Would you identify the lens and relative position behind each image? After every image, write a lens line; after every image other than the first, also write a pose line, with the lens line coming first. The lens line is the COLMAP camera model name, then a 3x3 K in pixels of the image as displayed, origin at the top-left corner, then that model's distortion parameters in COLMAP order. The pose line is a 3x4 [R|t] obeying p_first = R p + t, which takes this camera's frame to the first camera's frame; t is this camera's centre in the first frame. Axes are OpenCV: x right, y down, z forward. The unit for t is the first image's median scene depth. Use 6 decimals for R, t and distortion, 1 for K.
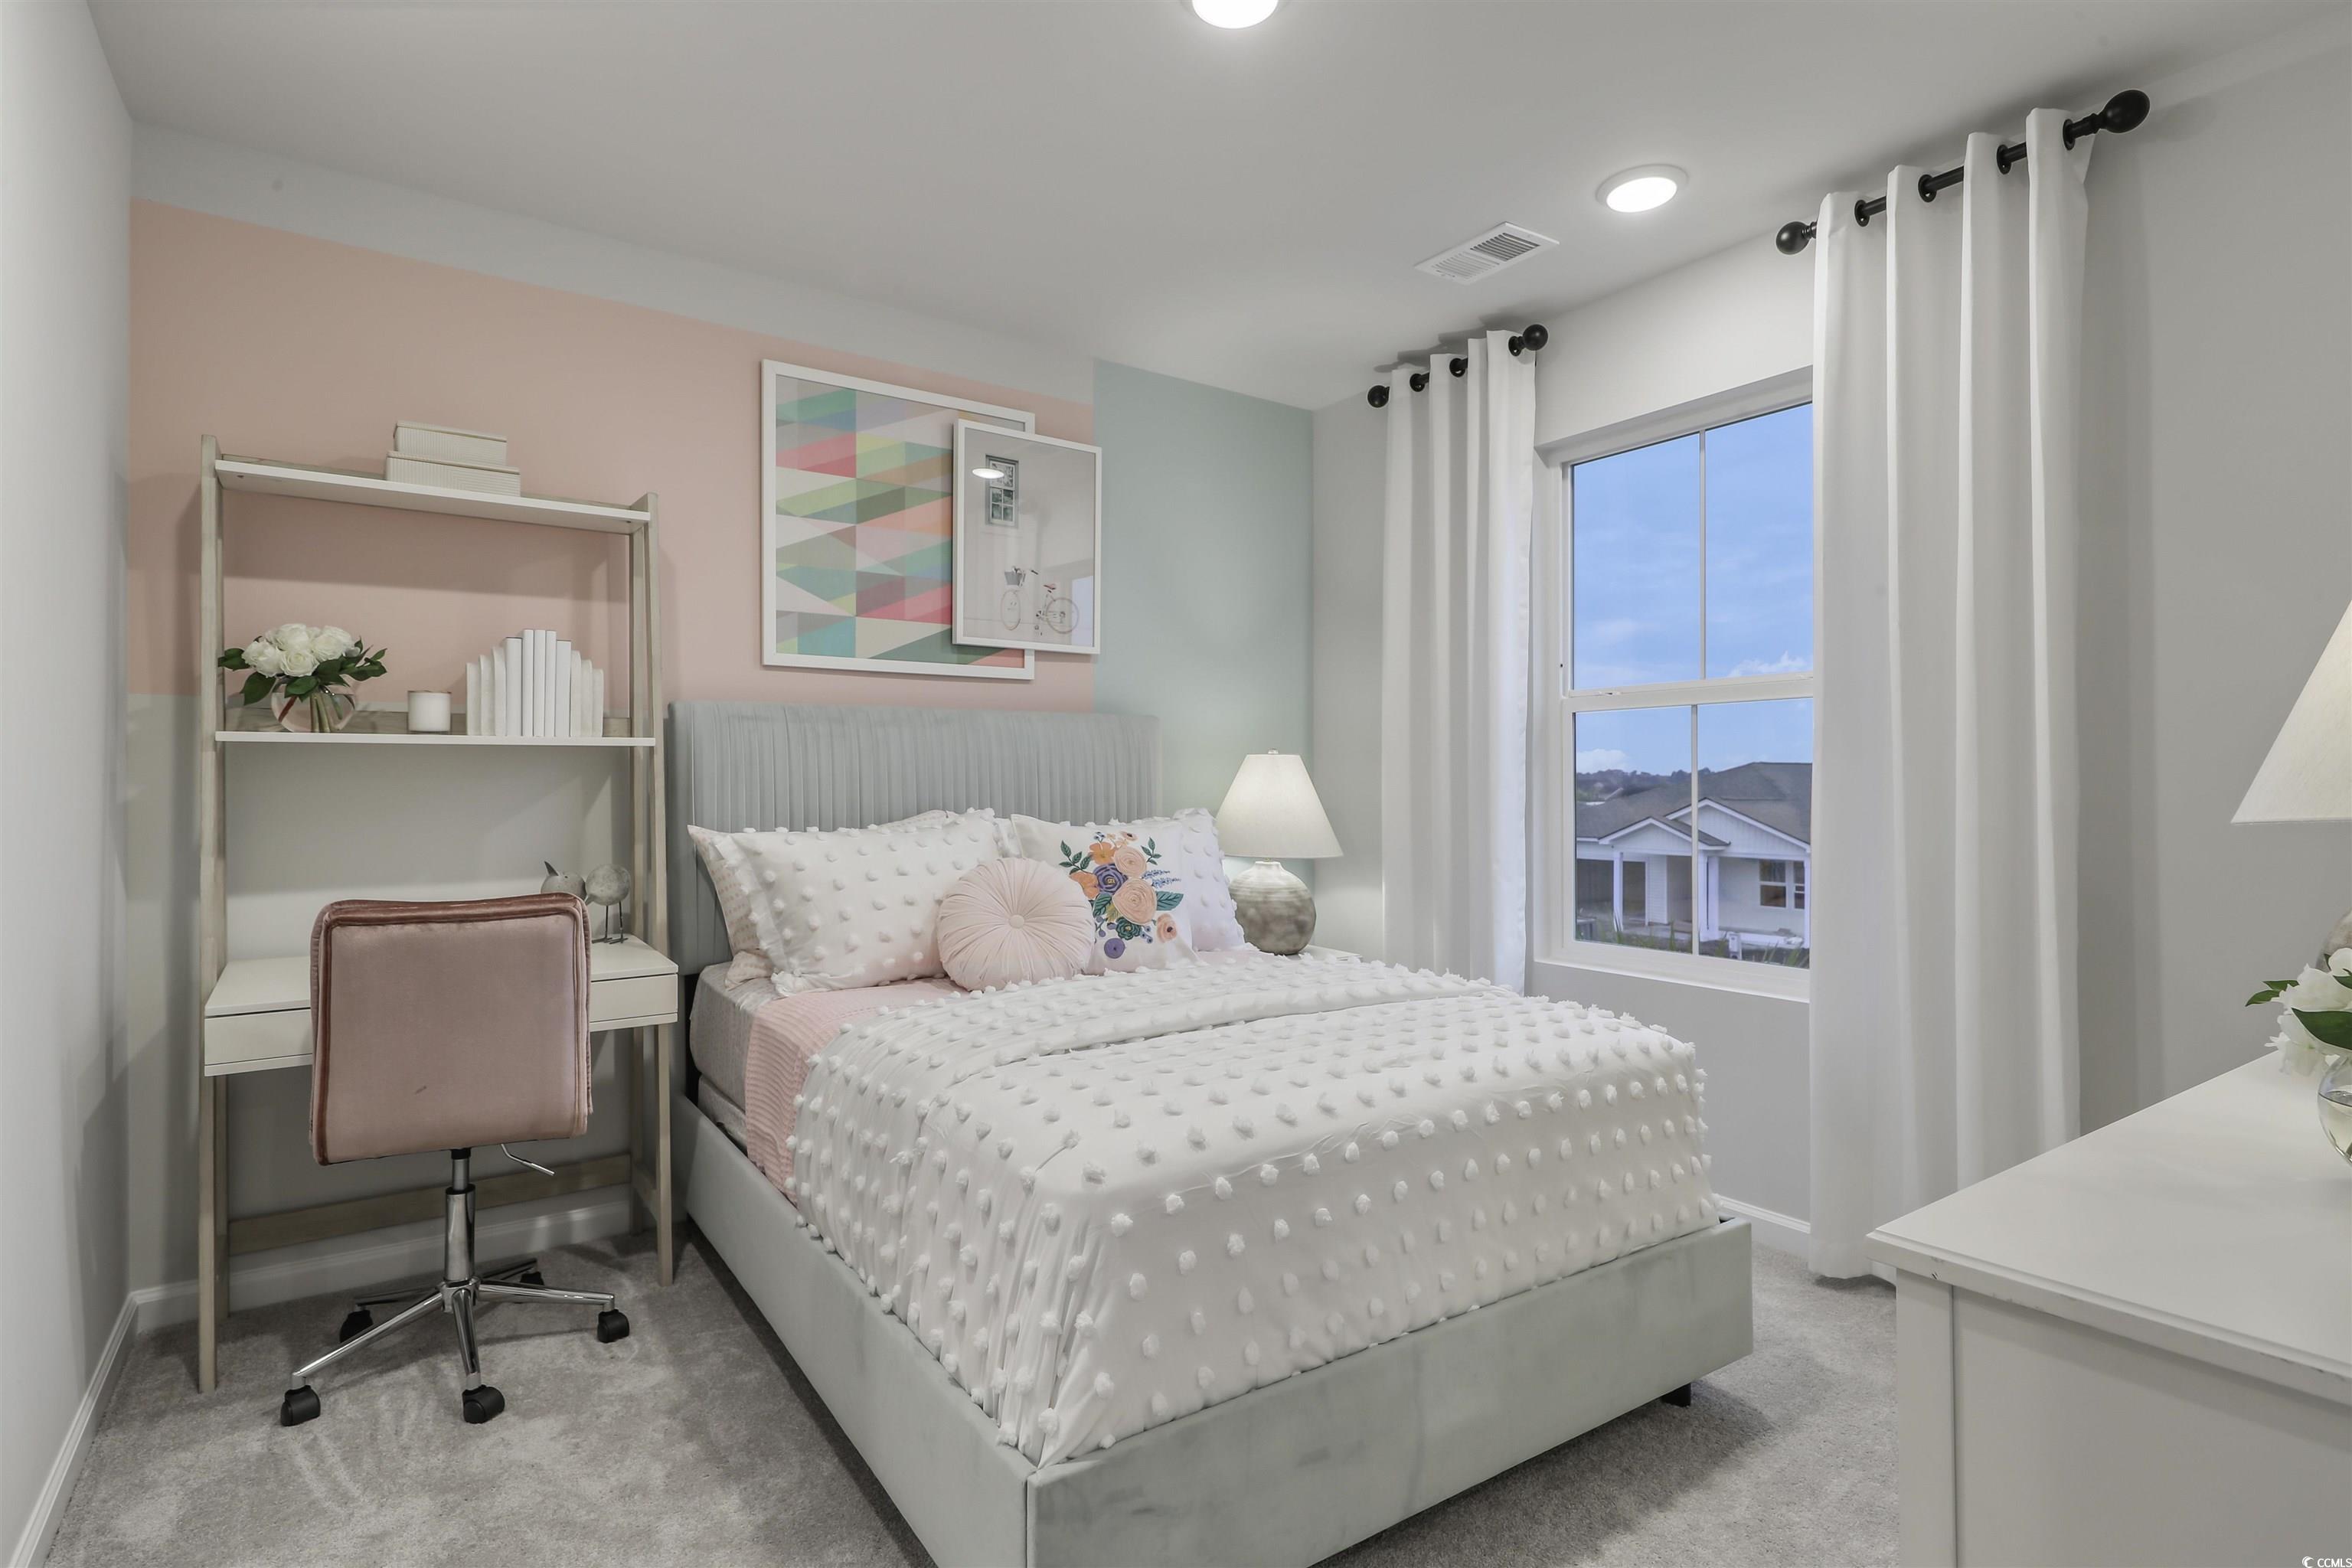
lens RADIAL K [[1185.7, 0, 1182.6], [0, 1185.7, 781.0], [0, 0, 1]] dist [0.003856, 0.000449]
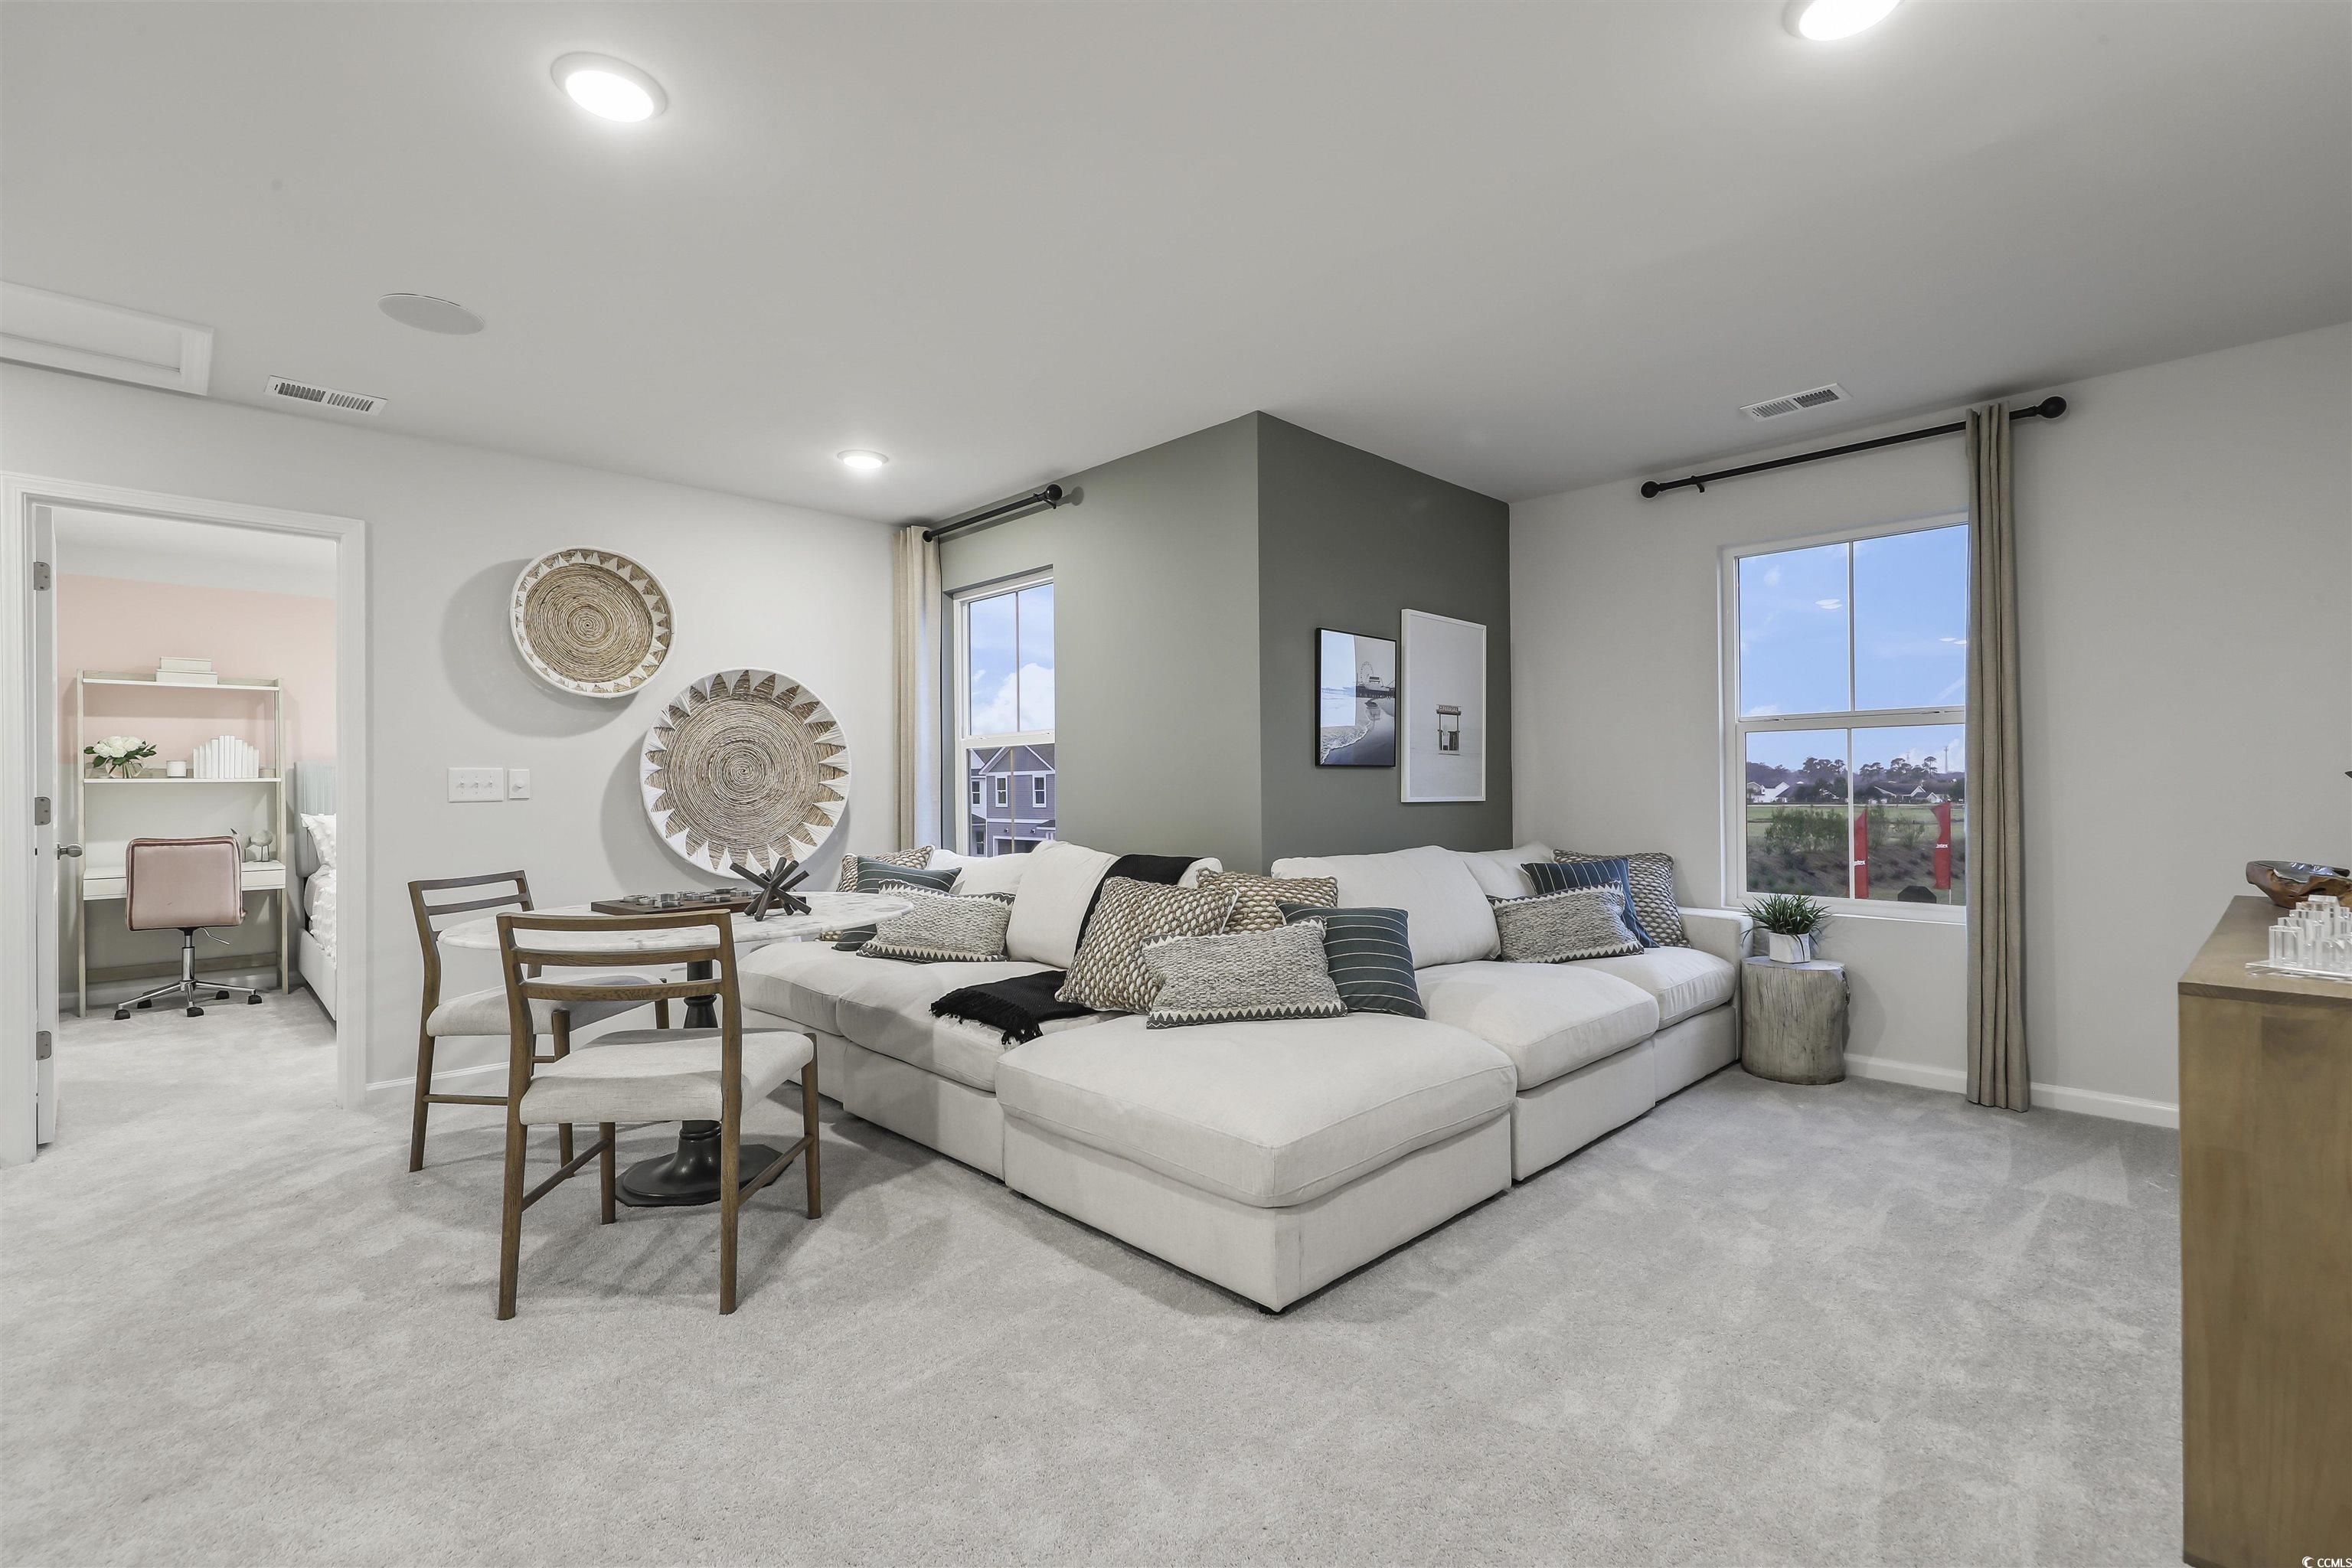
lens RADIAL K [[1065.3, 0, 1169.7], [0, 1065.3, 786.2], [0, 0, 1]] dist [0.003466, -0.000965]
pose [[0.987434, -0.005957, 0.157919, 1.125515], [0.006569, 0.999973, -0.003355, -0.000400], [-0.157895, 0.004350, 0.987446, -1.621286]]
